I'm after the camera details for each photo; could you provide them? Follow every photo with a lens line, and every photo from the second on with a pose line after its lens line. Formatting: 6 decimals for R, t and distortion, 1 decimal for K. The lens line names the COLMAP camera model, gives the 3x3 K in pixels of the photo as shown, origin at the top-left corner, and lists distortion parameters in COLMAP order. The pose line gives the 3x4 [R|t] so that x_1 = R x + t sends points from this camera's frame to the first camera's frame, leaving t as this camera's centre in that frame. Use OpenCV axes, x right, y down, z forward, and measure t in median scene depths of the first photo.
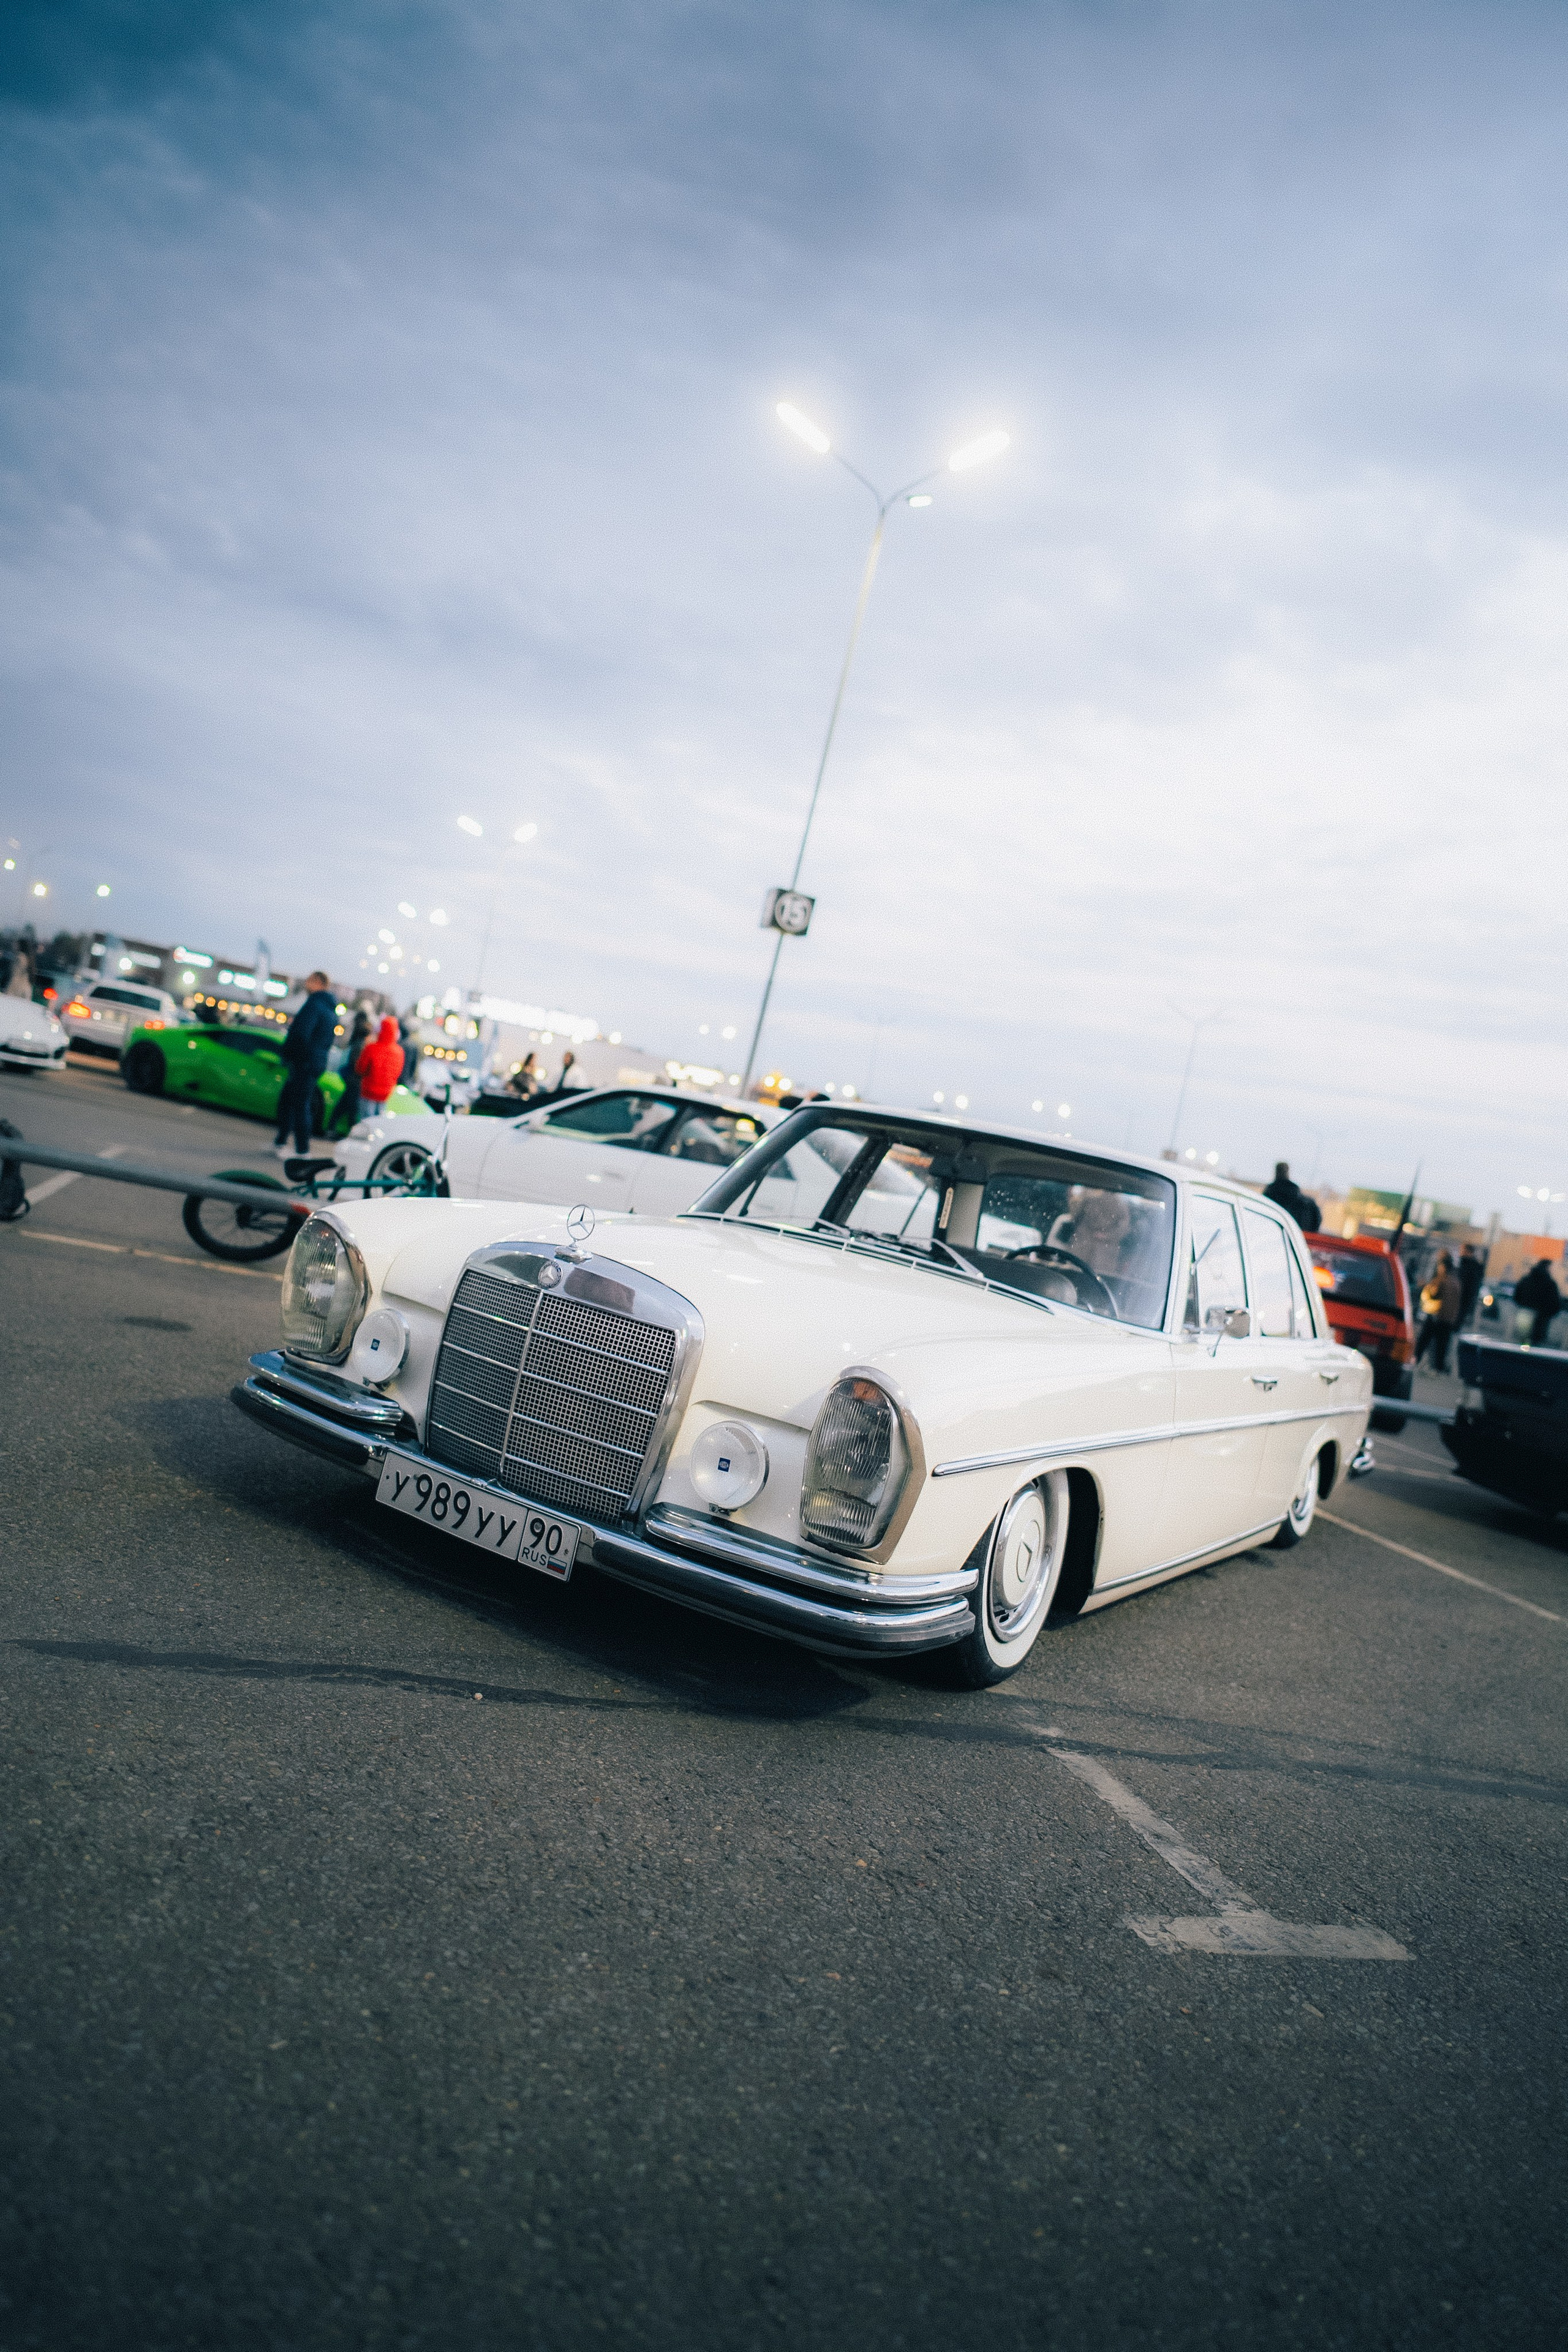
lens RADIAL K [[1615.1, 0, 784.0], [0, 1615.1, 1176.0], [0, 0, 1]] dist [0.001888, 0.000732]
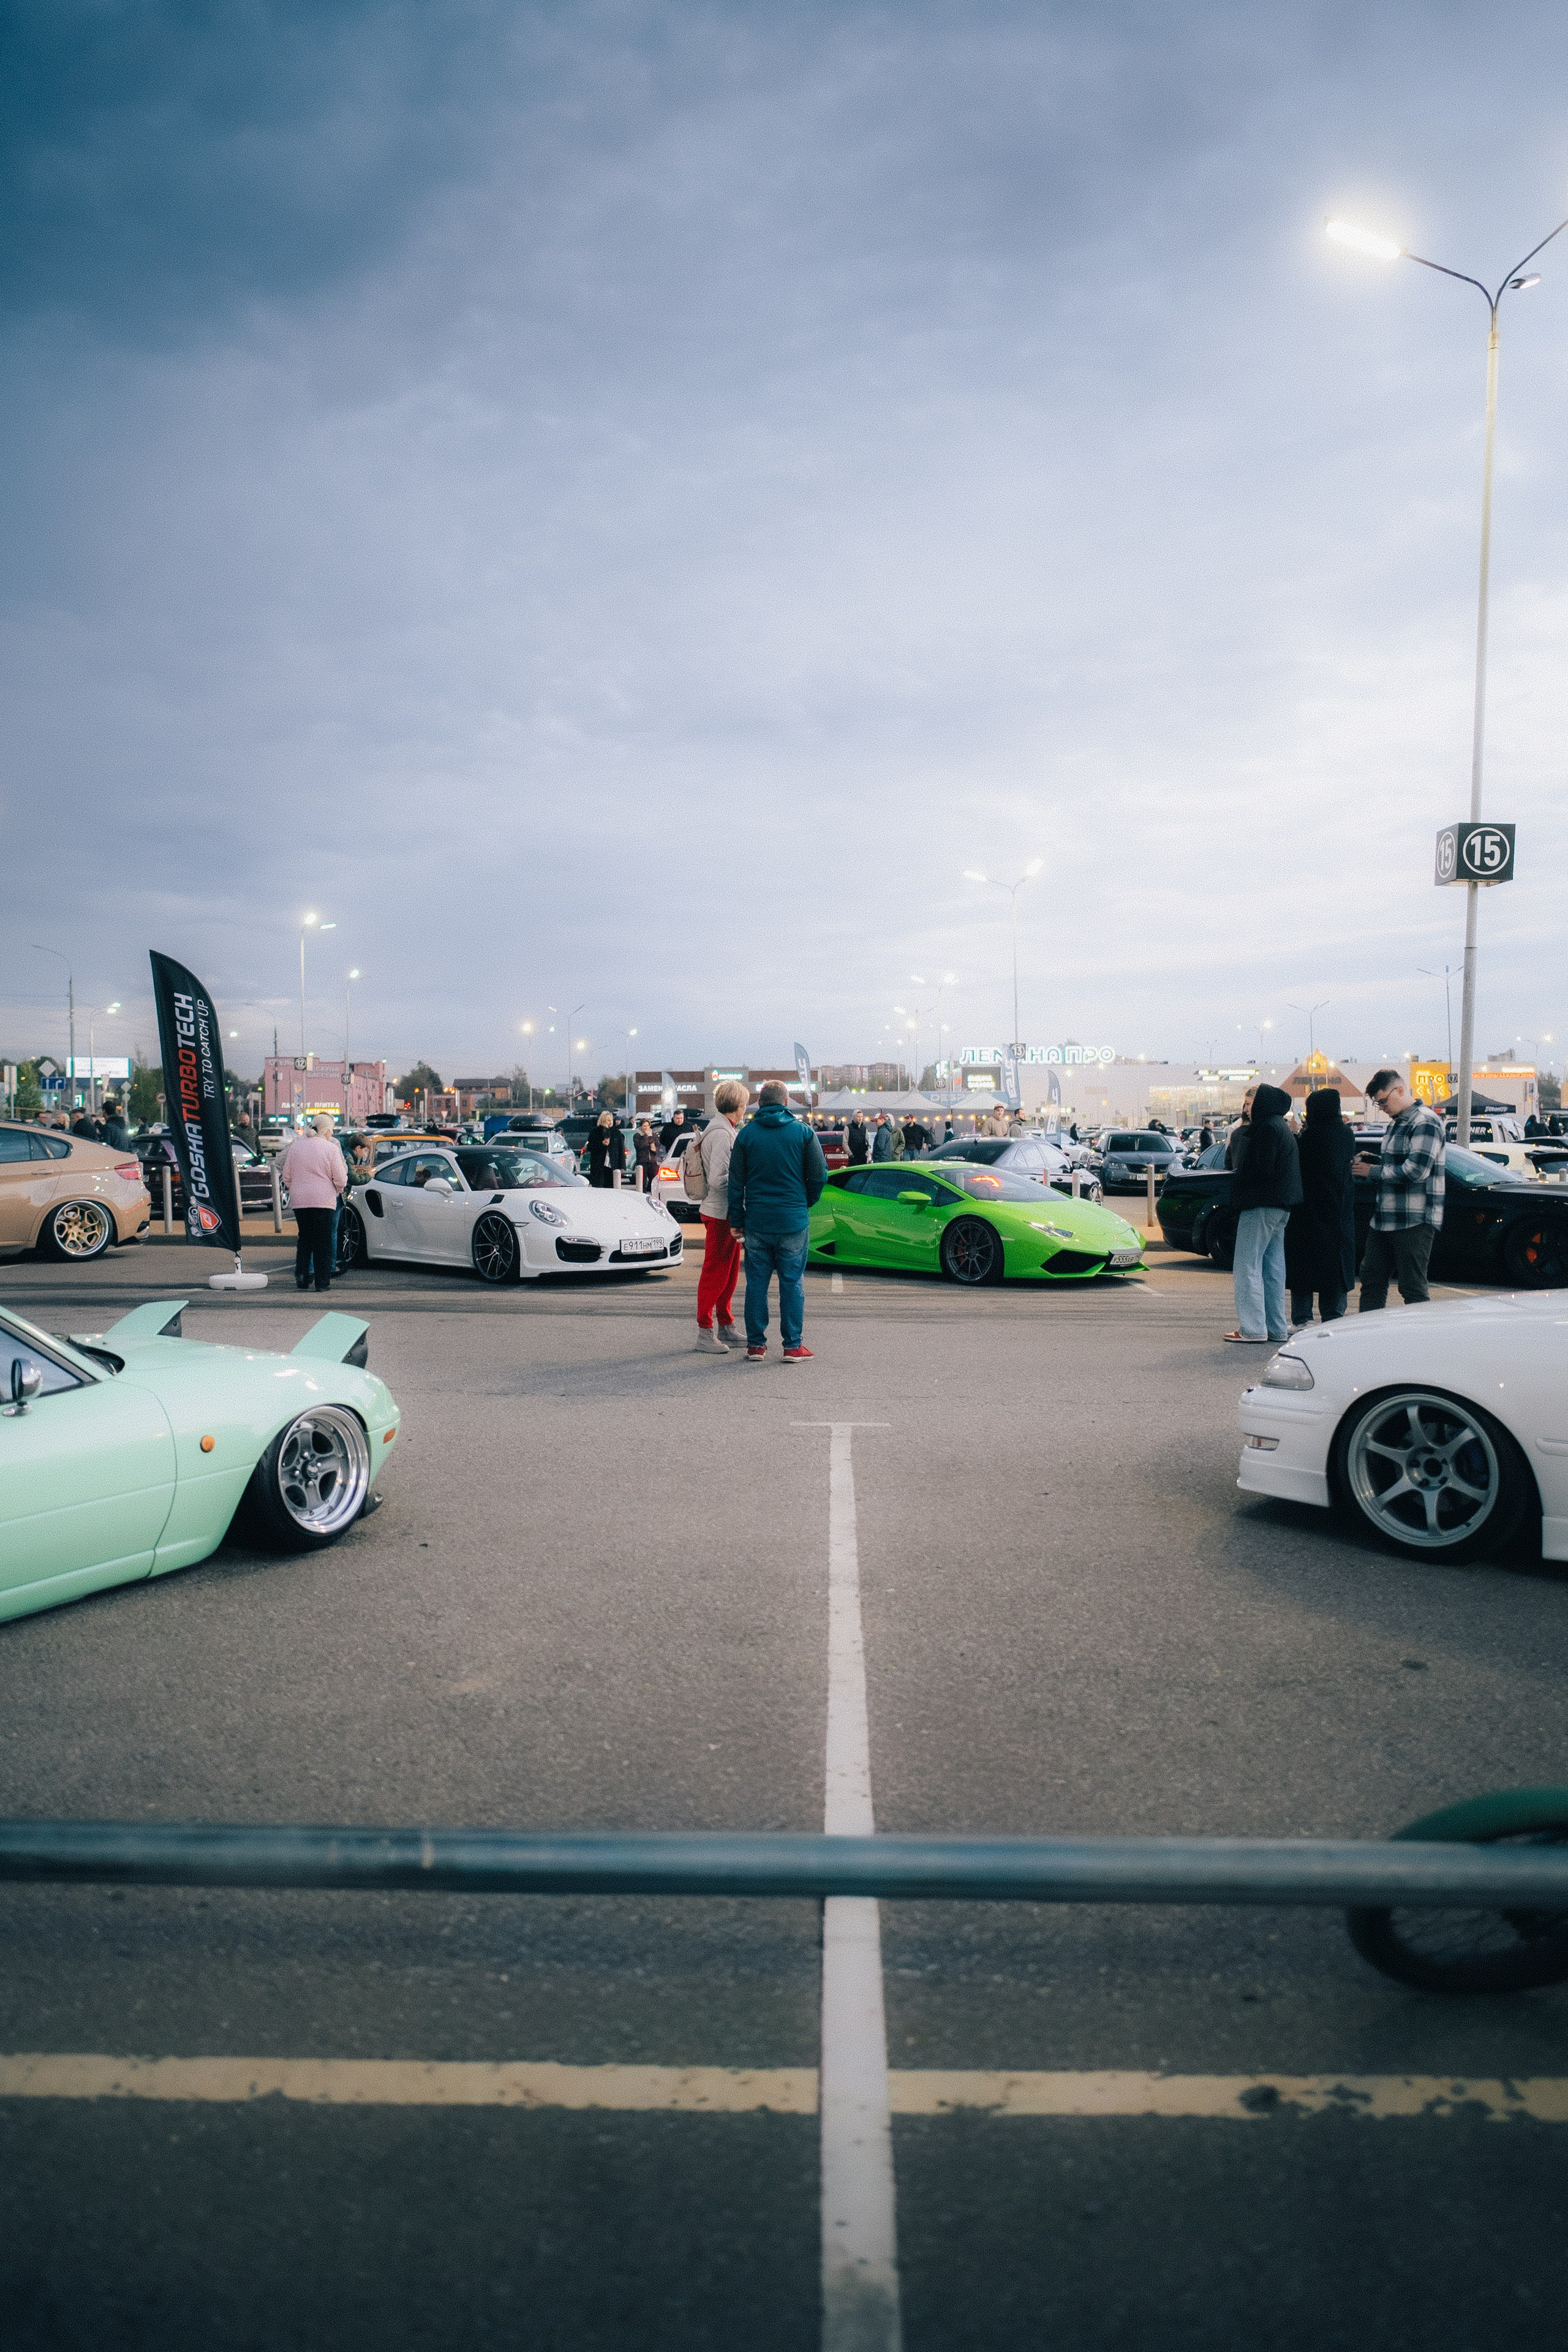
lens RADIAL K [[1650.1, 0, 788.7], [0, 1650.1, 1125.7], [0, 0, 1]] dist [0.046748, 0.000917]
pose [[0.926727, -0.214437, -0.308536, -0.083677], [0.197066, 0.976540, -0.086799, -0.033599], [0.319910, 0.019637, 0.947244, 0.153561]]
